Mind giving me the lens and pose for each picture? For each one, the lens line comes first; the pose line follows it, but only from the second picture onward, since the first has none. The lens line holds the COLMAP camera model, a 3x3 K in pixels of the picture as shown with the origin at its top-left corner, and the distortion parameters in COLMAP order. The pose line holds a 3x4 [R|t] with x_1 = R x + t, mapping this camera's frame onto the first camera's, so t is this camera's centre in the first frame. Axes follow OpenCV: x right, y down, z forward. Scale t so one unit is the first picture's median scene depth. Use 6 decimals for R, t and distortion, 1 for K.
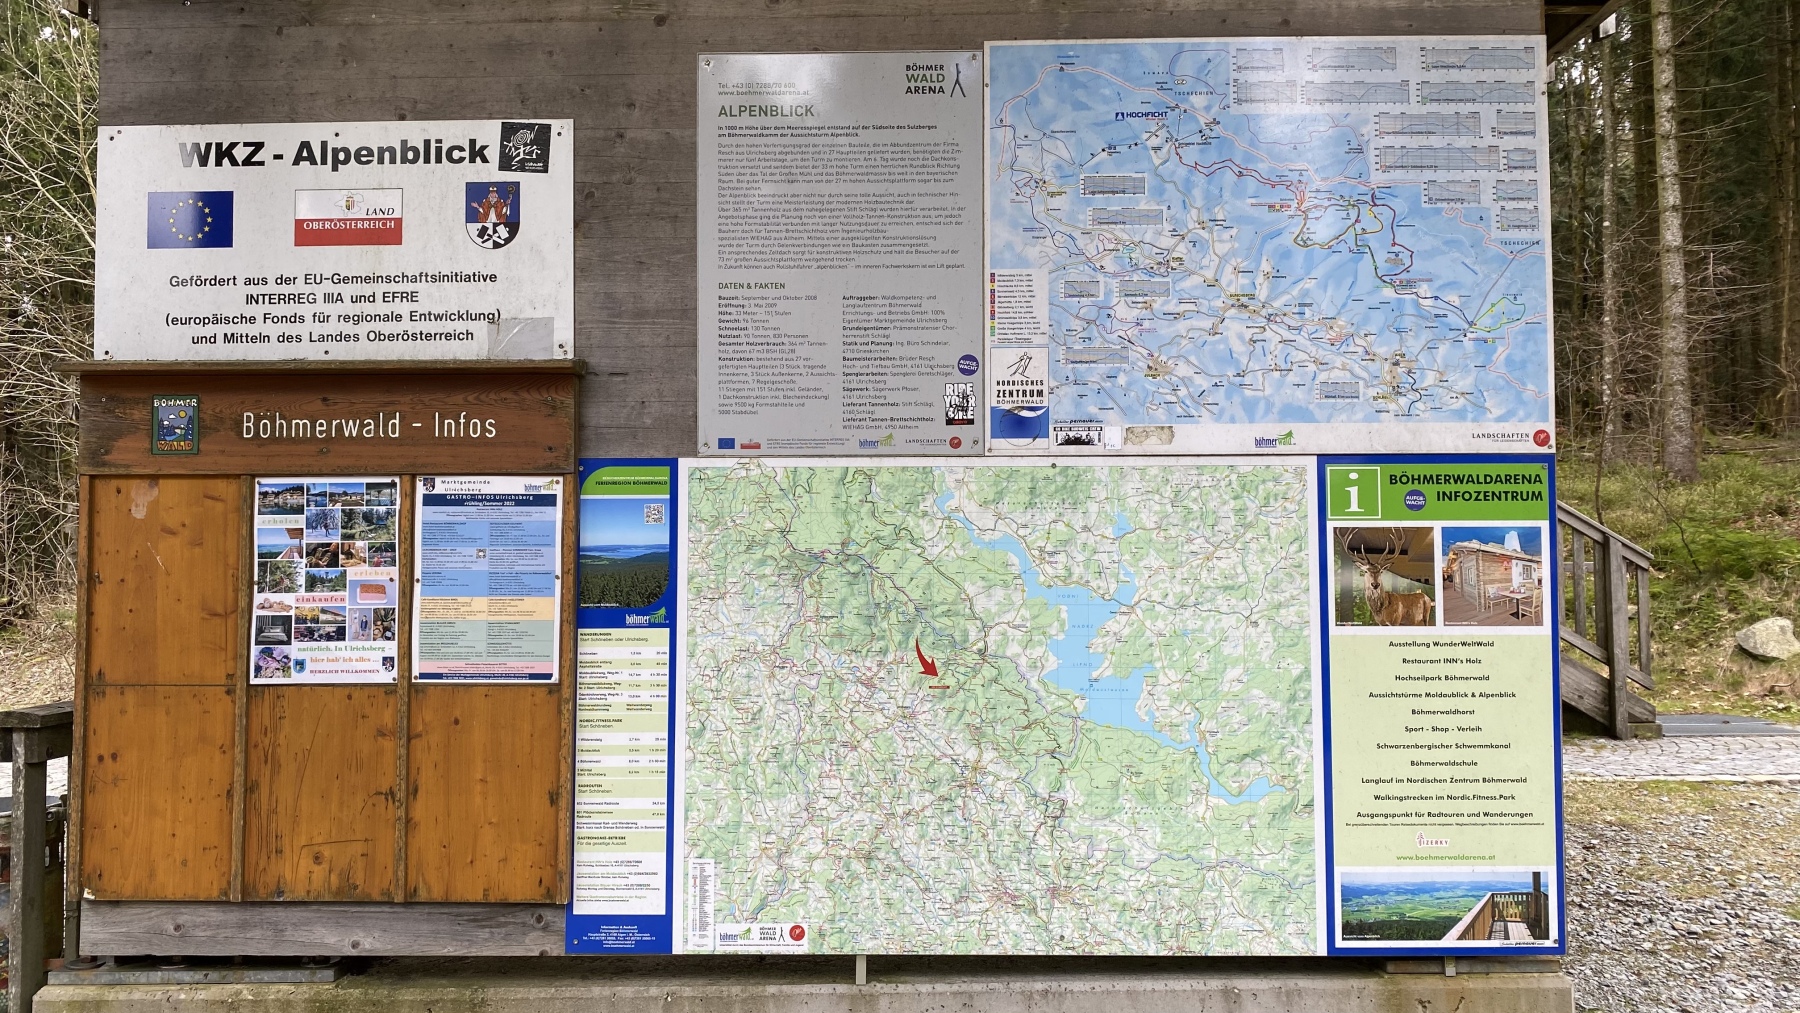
lens RADIAL K [[1432.2, 0, 899.6], [0, 1432.2, 501.9], [0, 0, 1]] dist [0.012891, -0.045002]
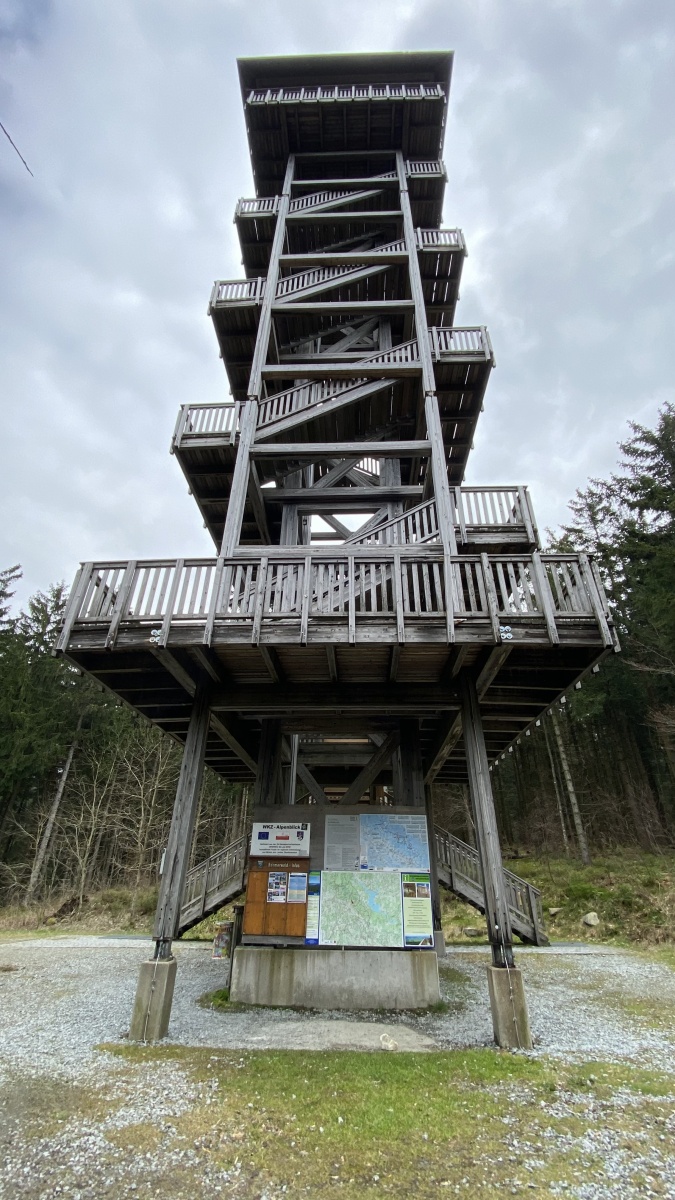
lens RADIAL K [[518.3, 0, 337.9], [0, 518.3, 557.2], [0, 0, 1]] dist [-0.011623, -0.008996]
pose [[0.999123, 0.001163, -0.041854, 0.056095], [-0.022366, 0.859875, -0.510014, -0.069733], [0.035396, 0.510503, 0.859147, -2.367522]]
